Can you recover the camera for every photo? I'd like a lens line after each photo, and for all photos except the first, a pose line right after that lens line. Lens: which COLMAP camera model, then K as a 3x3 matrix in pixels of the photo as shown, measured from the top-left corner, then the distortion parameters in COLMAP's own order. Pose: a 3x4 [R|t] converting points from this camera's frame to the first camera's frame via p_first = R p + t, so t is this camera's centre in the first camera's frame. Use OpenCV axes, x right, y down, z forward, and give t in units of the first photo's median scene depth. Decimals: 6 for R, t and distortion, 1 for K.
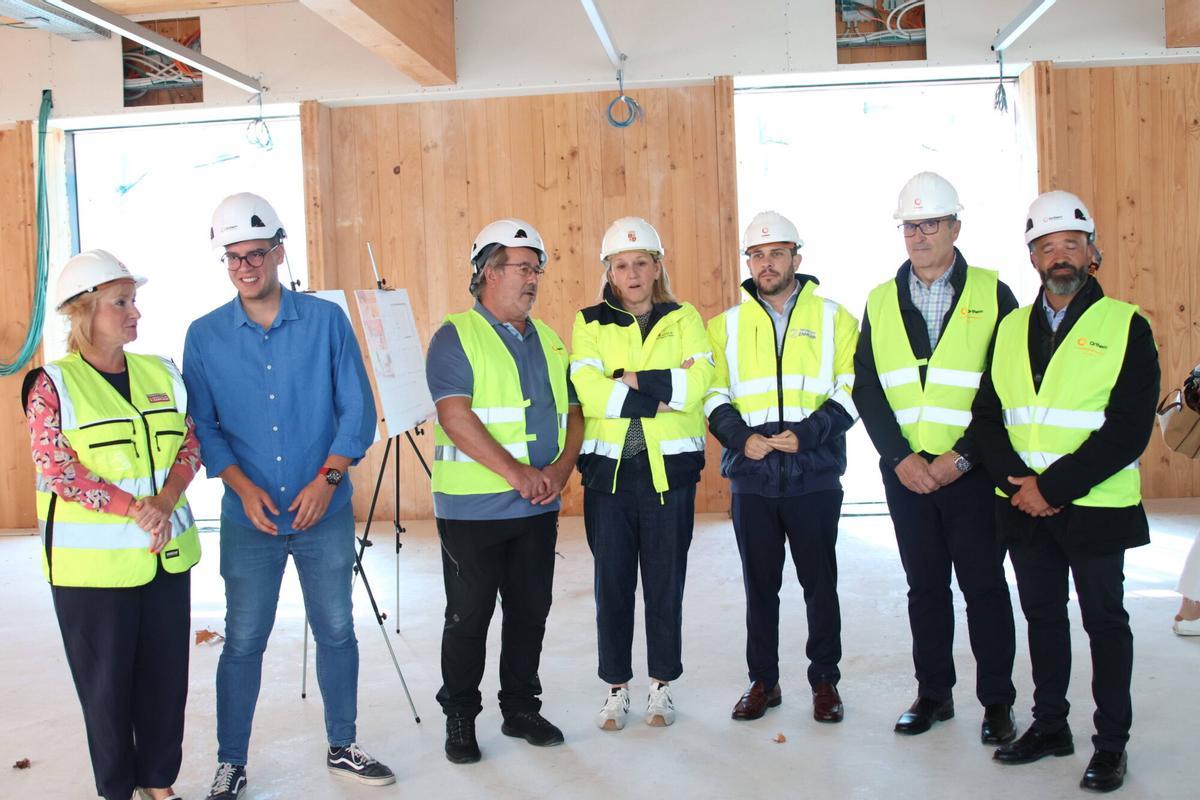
lens RADIAL K [[1445.0, 0, 600.0], [0, 1445.0, 400.0], [0, 0, 1]] dist [-0.027379, -0.014039]
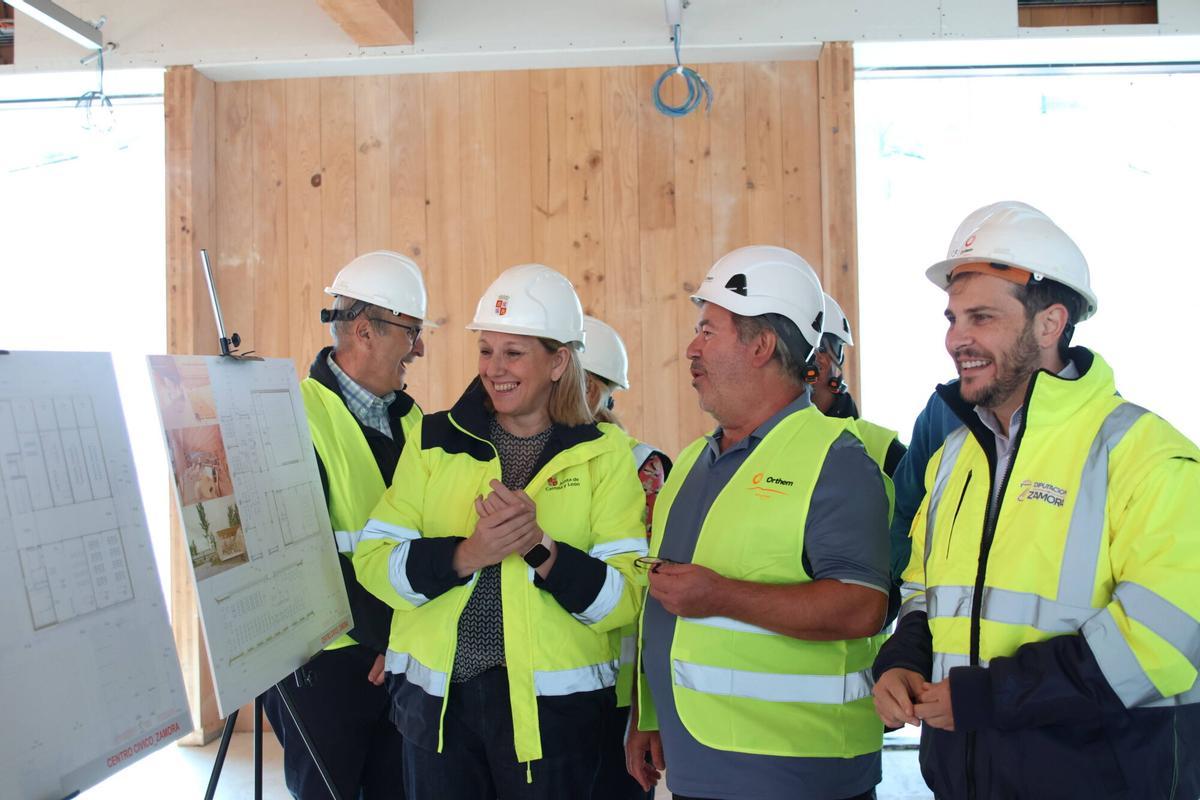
lens RADIAL K [[1883.2, 0, 600.0], [0, 1883.2, 400.0], [0, 0, 1]] dist [0.007241, 0.007045]
pose [[0.999698, 0.024301, 0.003745, -0.016430], [-0.024011, 0.997651, -0.064163, -0.012153], [-0.005296, 0.064053, 0.997932, 0.177528]]
